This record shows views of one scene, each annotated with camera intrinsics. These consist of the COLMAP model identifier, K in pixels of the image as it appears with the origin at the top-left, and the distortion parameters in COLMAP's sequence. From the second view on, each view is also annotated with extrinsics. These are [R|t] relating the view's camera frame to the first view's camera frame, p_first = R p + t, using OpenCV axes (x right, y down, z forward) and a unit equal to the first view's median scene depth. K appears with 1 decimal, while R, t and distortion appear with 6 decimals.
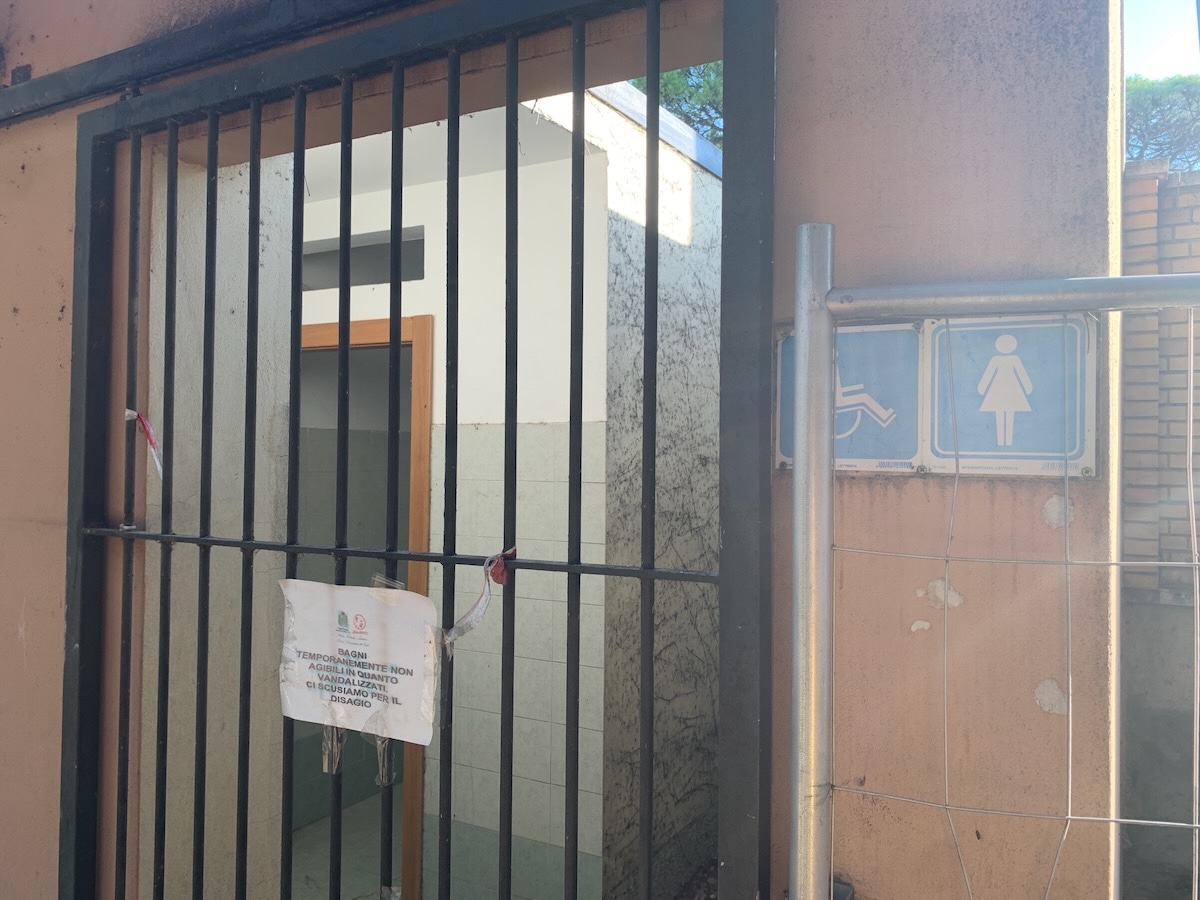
lens RADIAL K [[911.0, 0, 601.0], [0, 911.0, 428.2], [0, 0, 1]] dist [-0.000010, 0.002384]
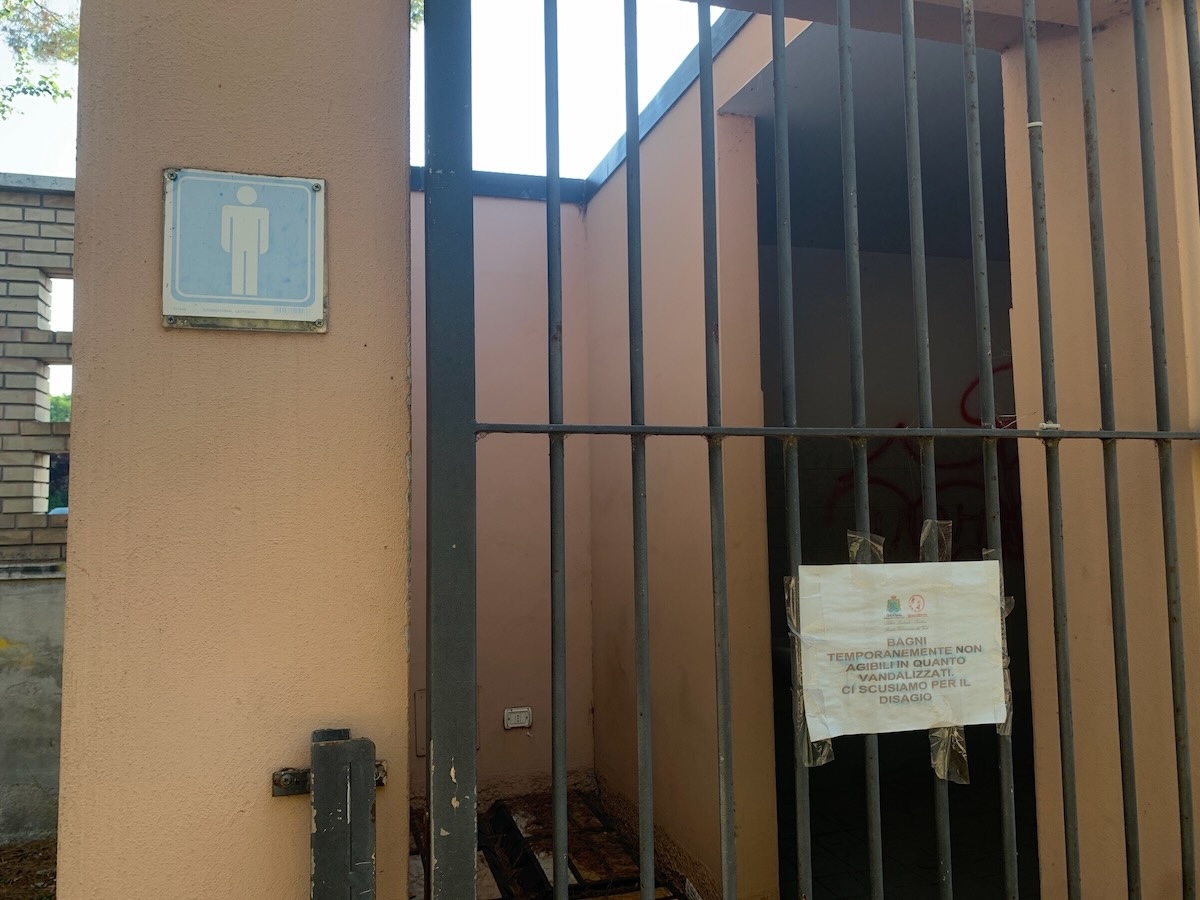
lens RADIAL K [[911.0, 0, 601.0], [0, 911.0, 428.2], [0, 0, 1]] dist [-0.000010, 0.002384]
pose [[0.715192, 0.034411, 0.698081, -1.098279], [0.004236, 0.998556, -0.053563, 0.085139], [-0.698915, 0.041265, 0.714013, 0.560505]]
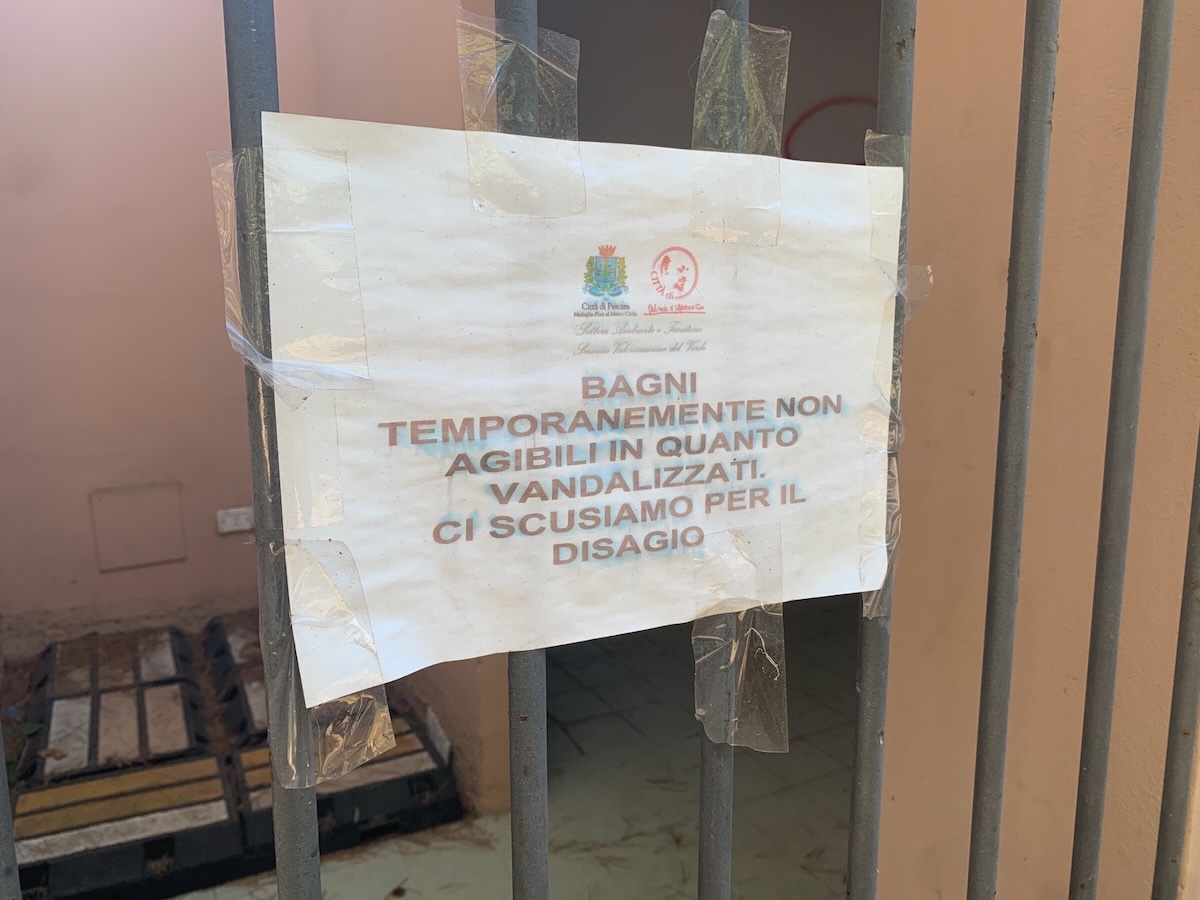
lens RADIAL K [[911.0, 0, 601.0], [0, 911.0, 428.2], [0, 0, 1]] dist [-0.000010, 0.002384]
pose [[0.569638, -0.137976, 0.810232, -0.518427], [-0.011772, 0.984338, 0.175900, 0.206295], [-0.821812, -0.109737, 0.559092, 0.832648]]
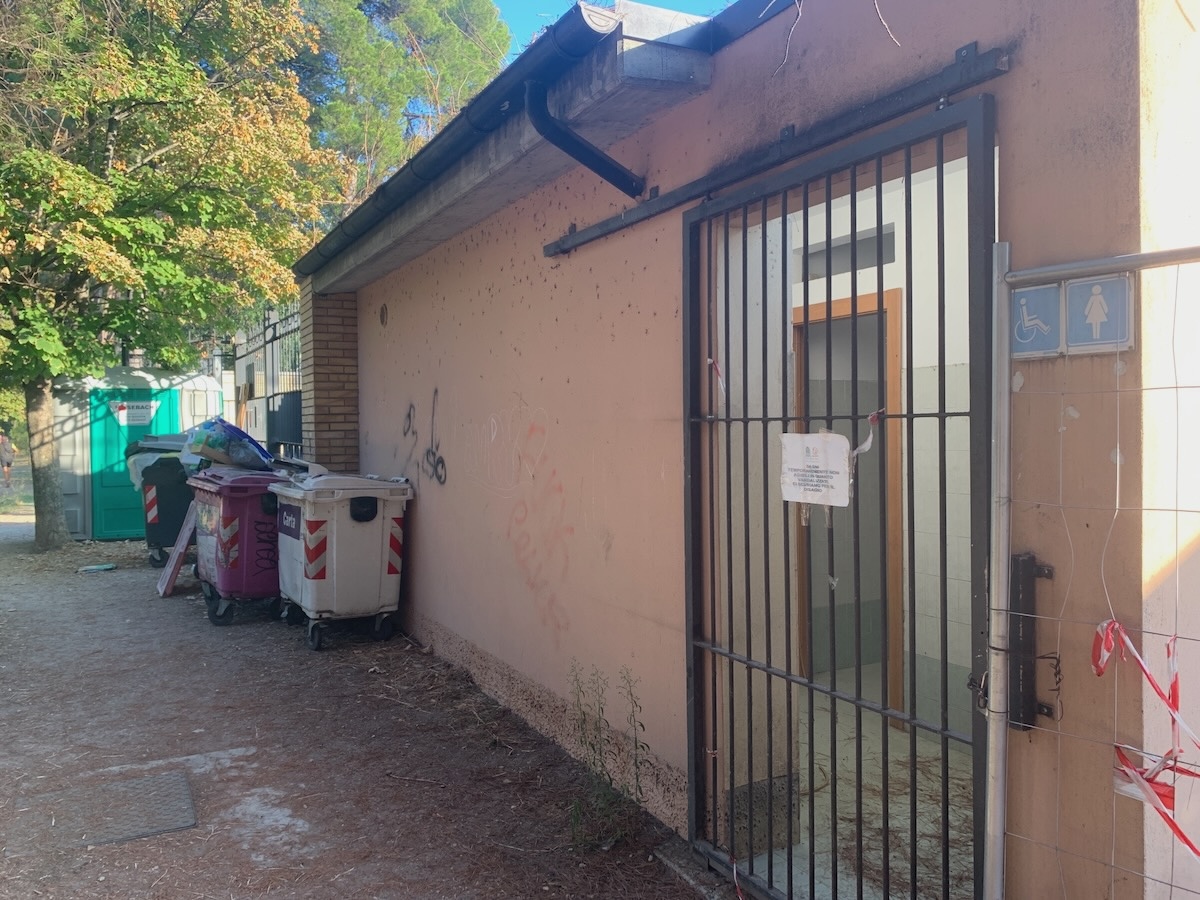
lens RADIAL K [[937.9, 0, 600.0], [0, 937.9, 450.0], [0, 0, 1]] dist [0.053276, -0.002075]
pose [[0.839795, -0.005361, -0.542877, 0.476333], [0.033574, 0.998550, 0.042074, 0.102394], [0.541864, -0.053560, 0.838758, -1.040075]]
